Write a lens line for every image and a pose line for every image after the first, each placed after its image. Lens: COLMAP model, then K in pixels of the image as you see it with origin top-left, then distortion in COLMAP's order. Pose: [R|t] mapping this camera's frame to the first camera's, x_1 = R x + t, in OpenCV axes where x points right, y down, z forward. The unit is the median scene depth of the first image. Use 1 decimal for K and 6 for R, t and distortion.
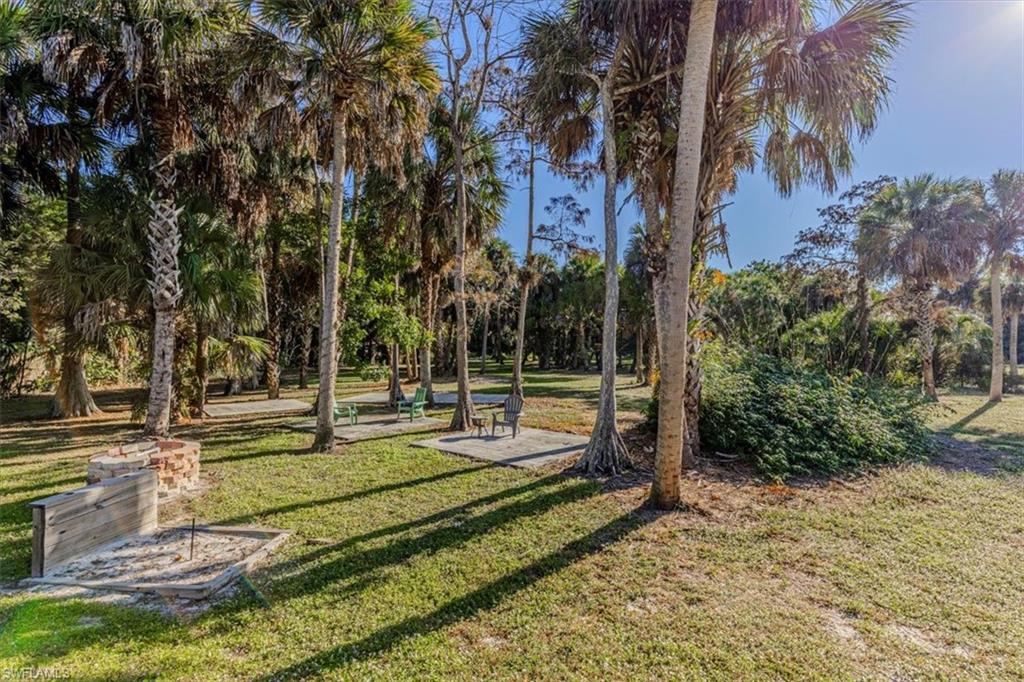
lens RADIAL K [[457.4, 0, 518.1], [0, 457.4, 341.6], [0, 0, 1]] dist [0.014398, -0.000202]
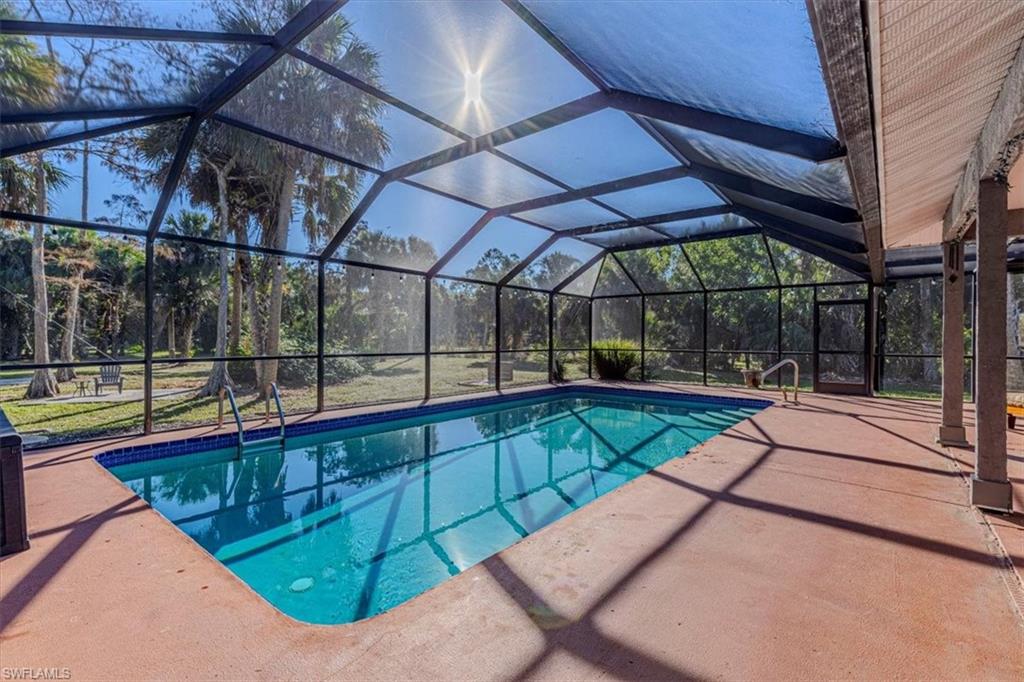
lens RADIAL K [[457.4, 0, 516.3], [0, 457.4, 337.0], [0, 0, 1]] dist [0.014398, -0.000202]
pose [[0.549411, -0.005699, 0.835533, -0.316882], [-0.005704, 0.999928, 0.010571, 0.018975], [-0.835533, -0.010574, 0.549338, -0.433597]]
